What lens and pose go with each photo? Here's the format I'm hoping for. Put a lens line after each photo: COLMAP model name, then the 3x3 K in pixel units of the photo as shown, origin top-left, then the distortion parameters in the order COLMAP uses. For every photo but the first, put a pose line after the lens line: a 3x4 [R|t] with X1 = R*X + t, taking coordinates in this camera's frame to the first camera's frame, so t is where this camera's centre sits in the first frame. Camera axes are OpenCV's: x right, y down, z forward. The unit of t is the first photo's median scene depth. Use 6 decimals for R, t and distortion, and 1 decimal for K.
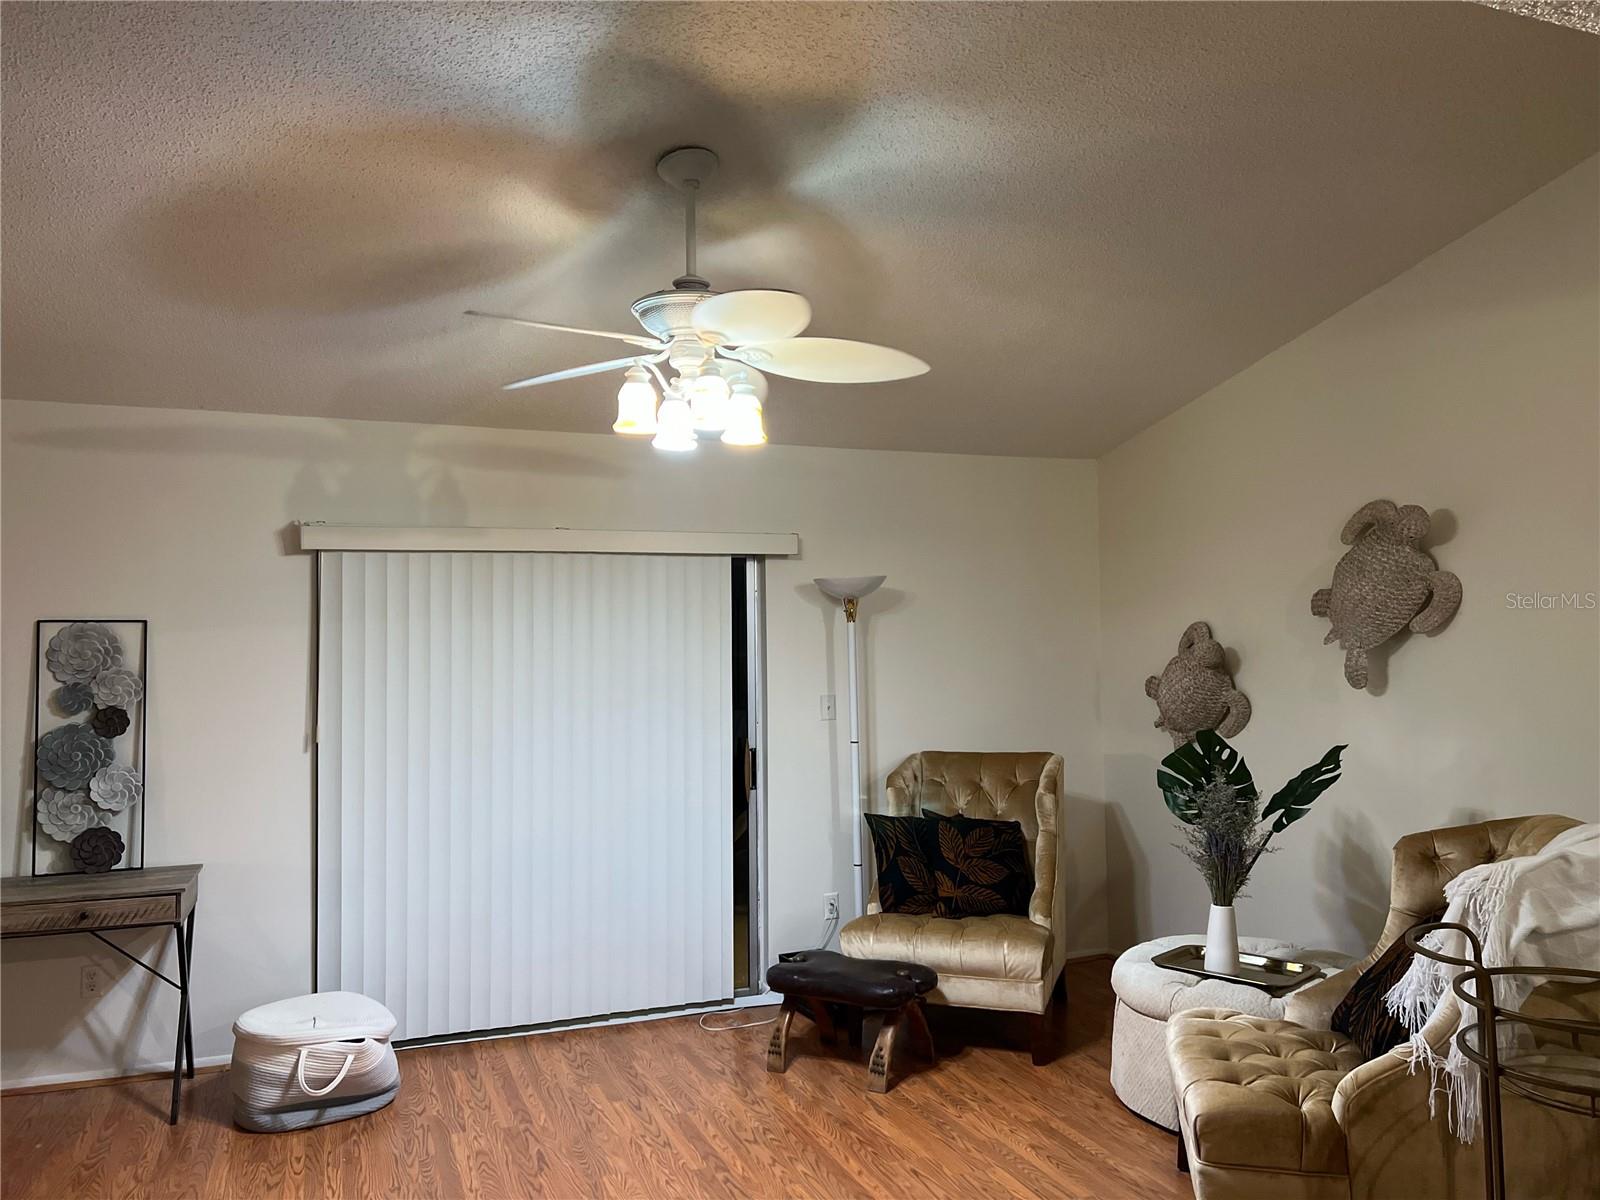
lens RADIAL K [[1204.0, 0, 803.4], [0, 1204.0, 606.0], [0, 0, 1]] dist [0.075462, -0.079217]
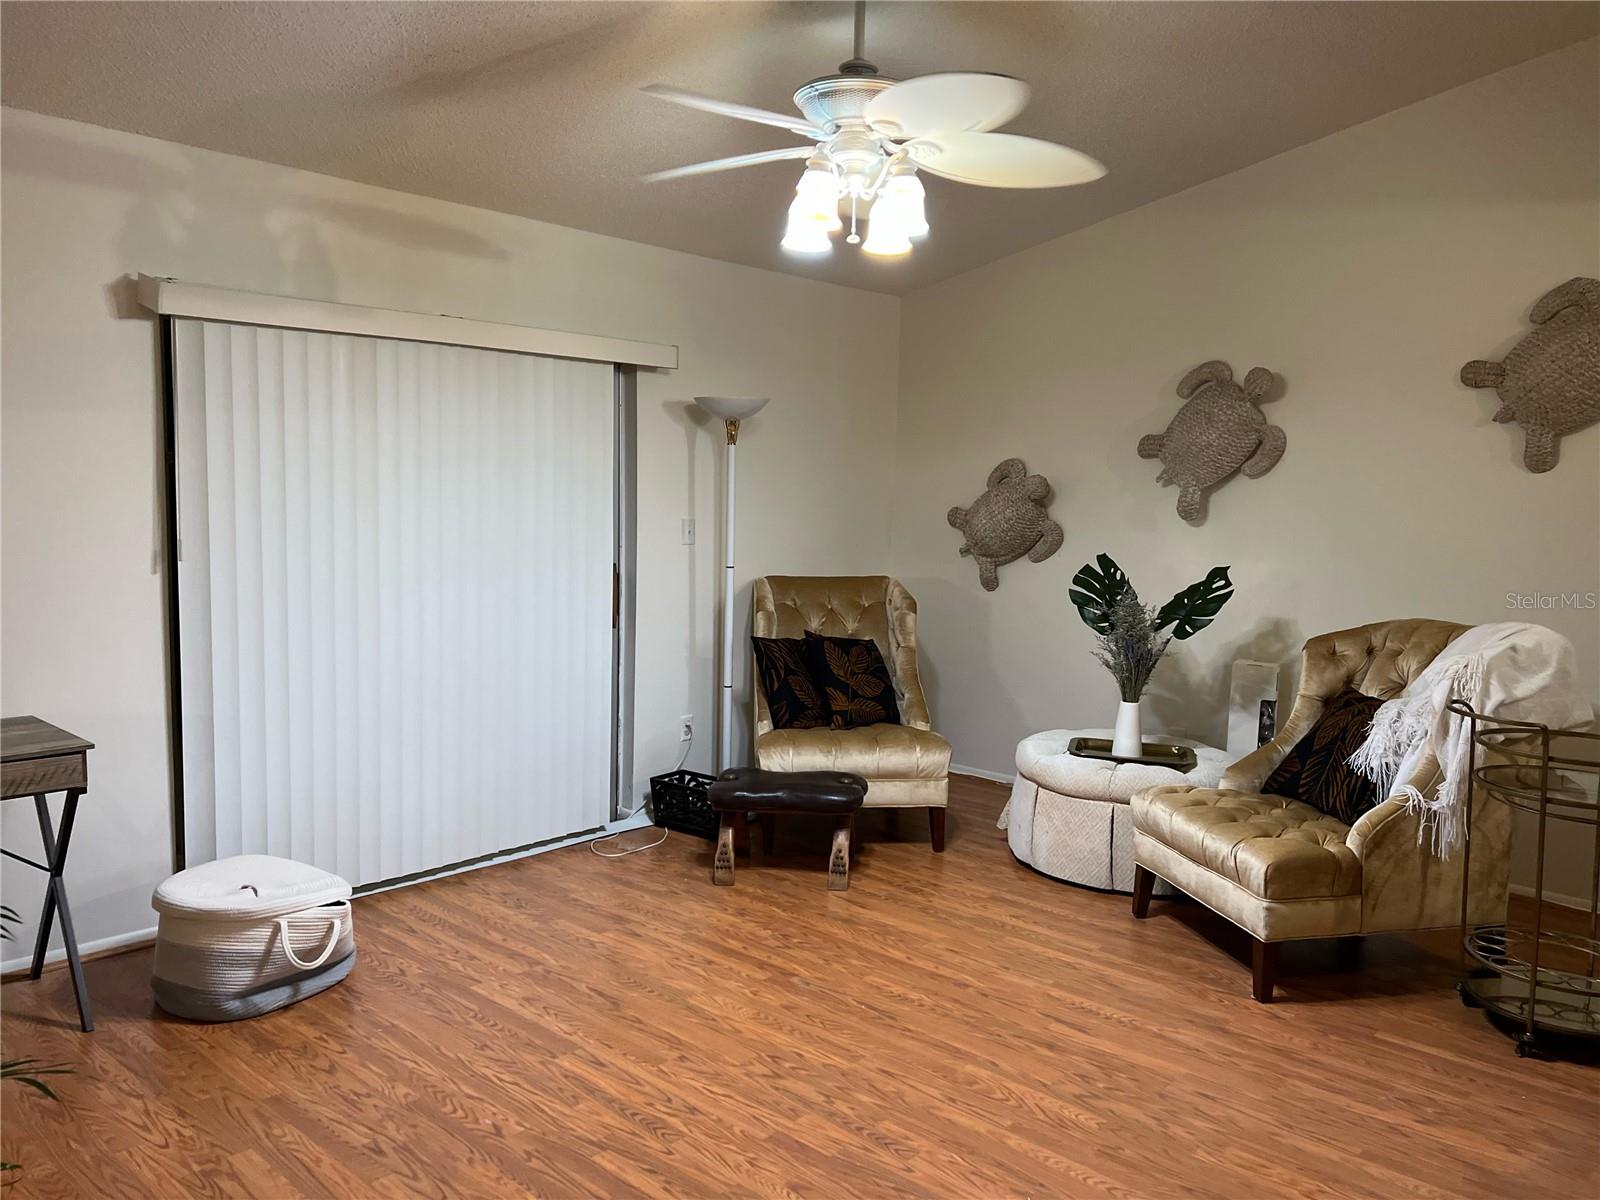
lens RADIAL K [[1204.0, 0, 817.1], [0, 1204.0, 600.3], [0, 0, 1]] dist [0.075462, -0.079217]
pose [[0.893016, -0.010373, 0.449905, -0.419913], [-0.051229, 0.990893, 0.124529, 0.017029], [-0.447099, -0.134255, 0.884352, 0.105930]]
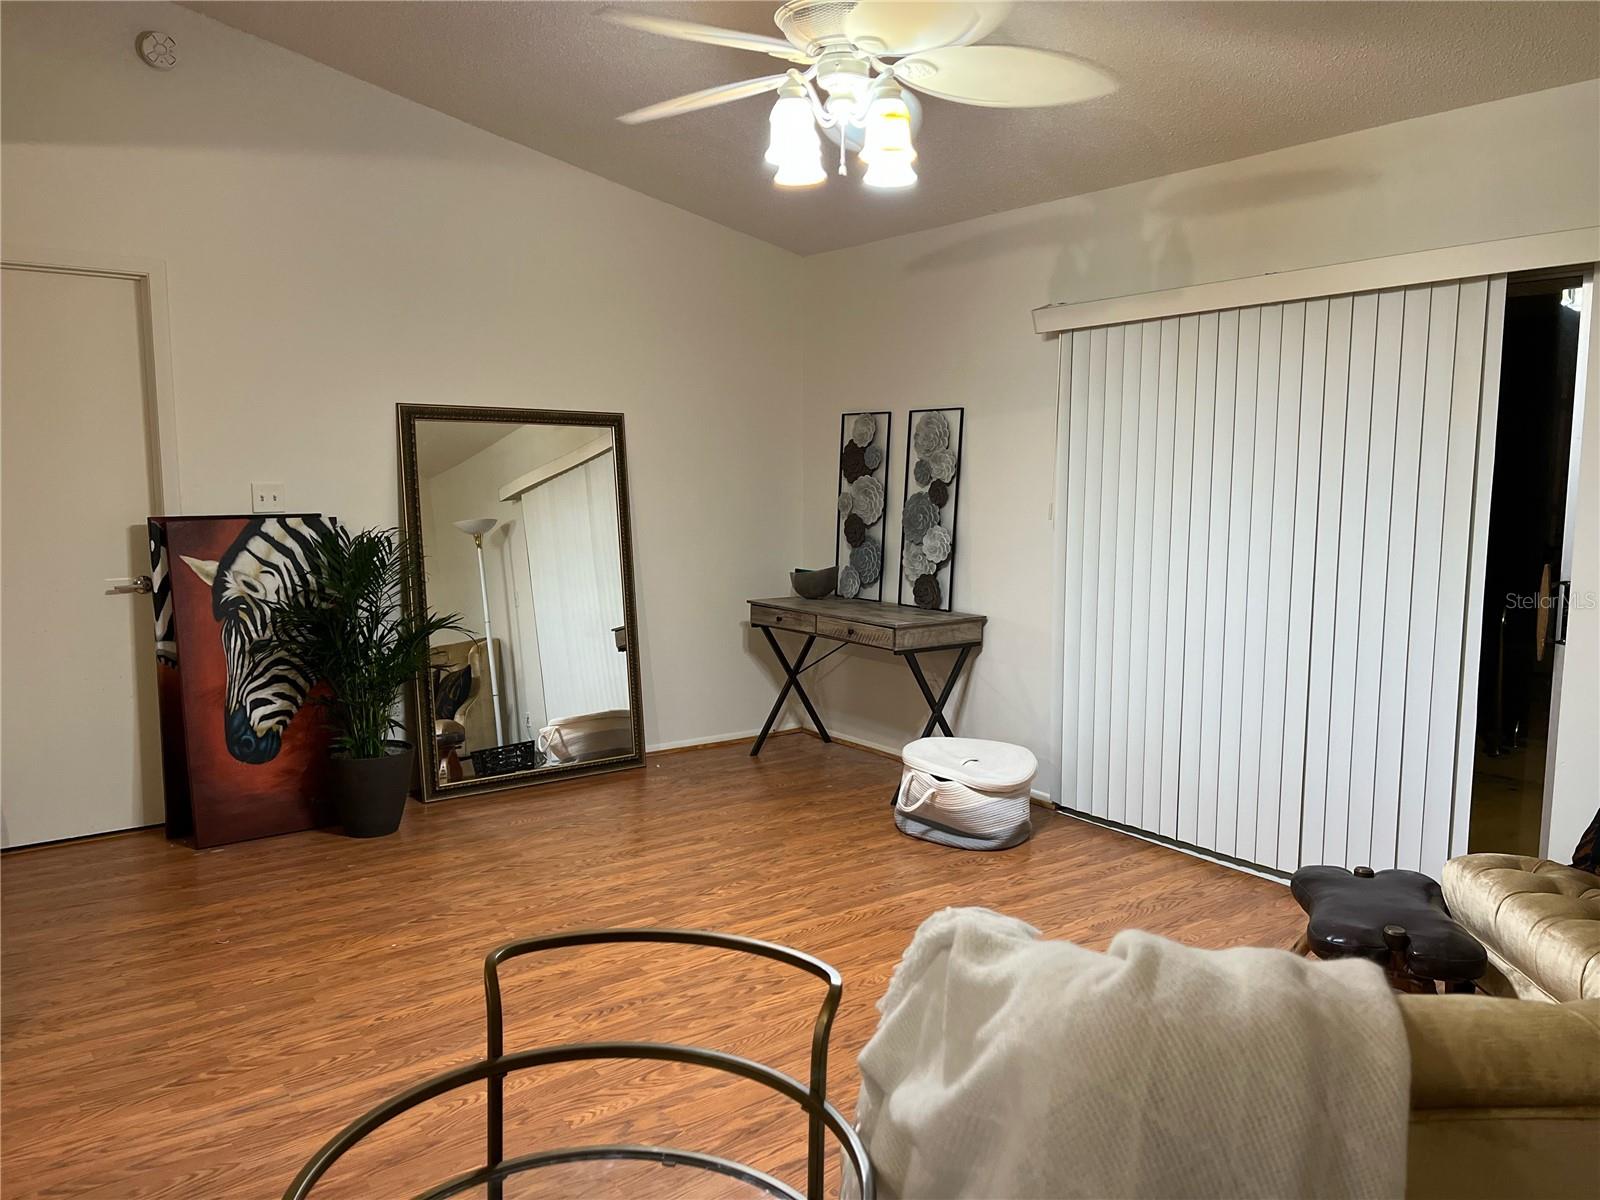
lens RADIAL K [[1204.0, 0, 798.7], [0, 1204.0, 599.8], [0, 0, 1]] dist [0.075462, -0.079217]
pose [[0.264652, 0.120919, -0.956733, 0.601550], [0.032052, 0.990456, 0.134047, 0.036273], [0.963811, -0.066142, 0.258251, 0.558129]]
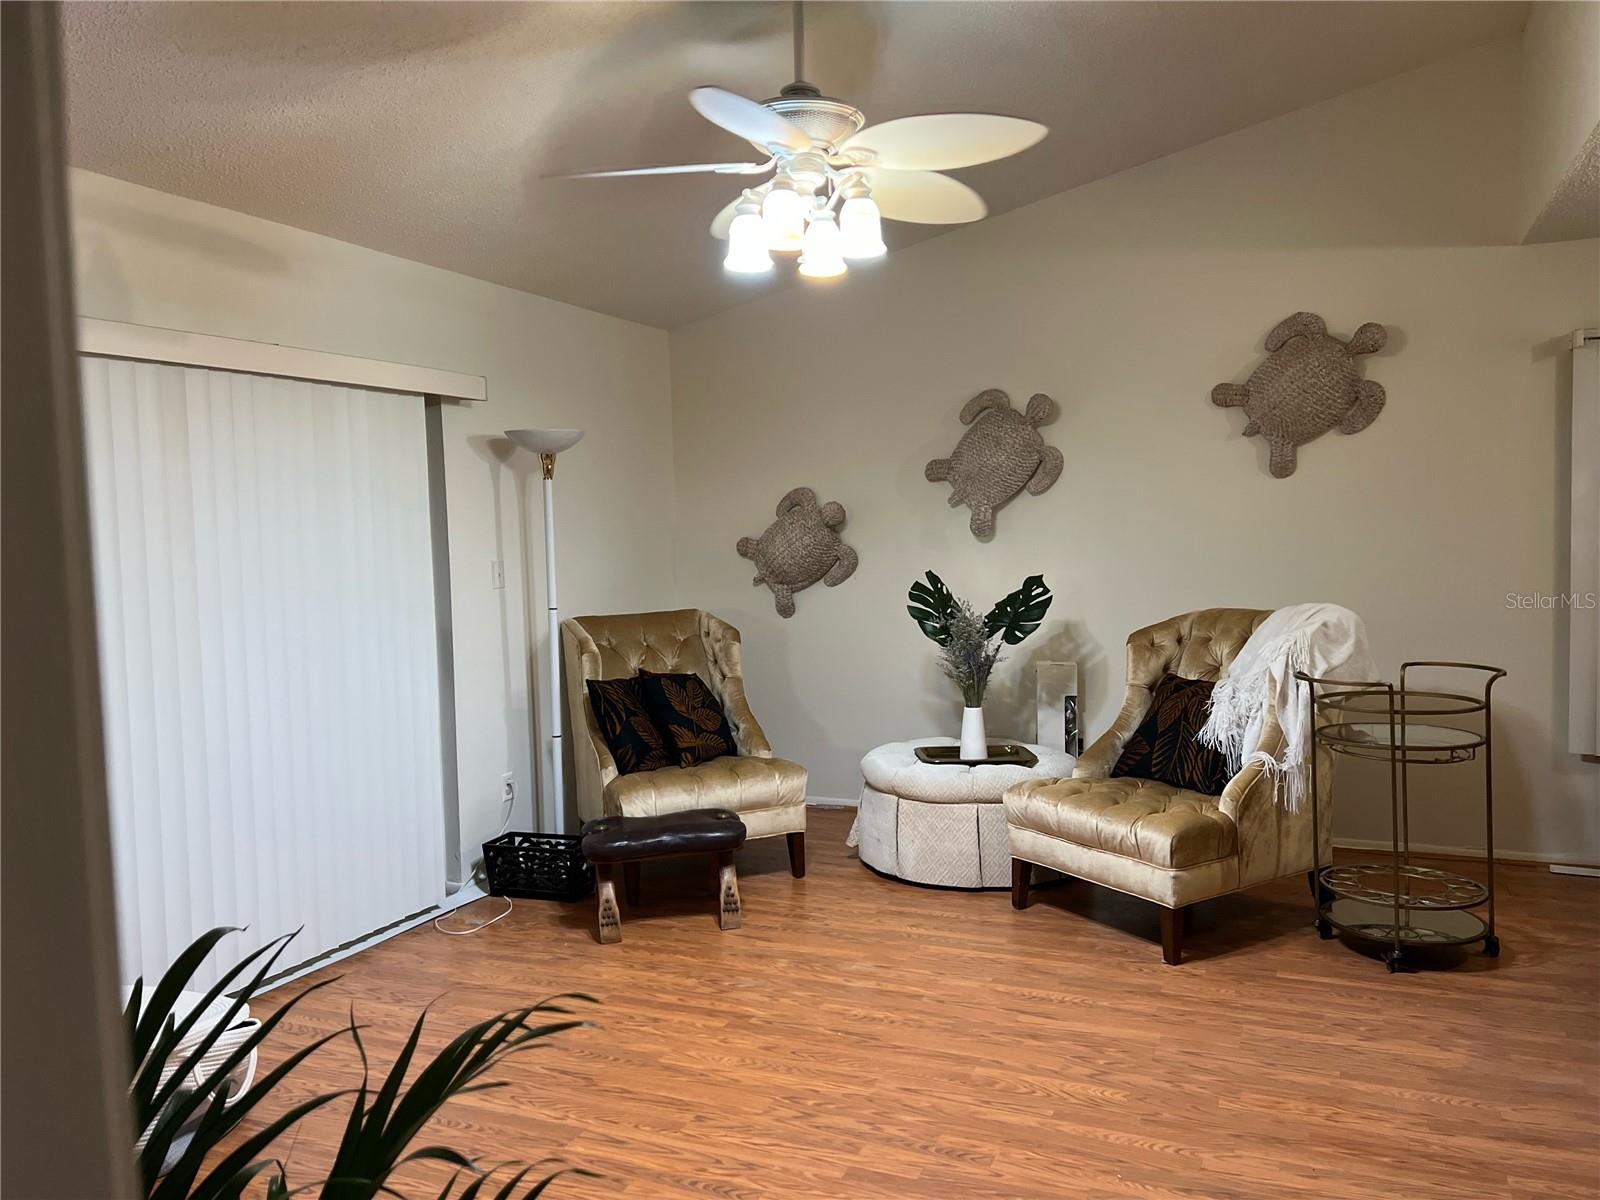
lens RADIAL K [[1204.0, 0, 810.2], [0, 1204.0, 601.7], [0, 0, 1]] dist [0.075462, -0.079217]
pose [[0.704630, -0.049478, 0.707848, -0.594639], [-0.009782, 0.996794, 0.079412, 0.038834], [-0.709507, -0.062880, 0.701887, 0.242884]]
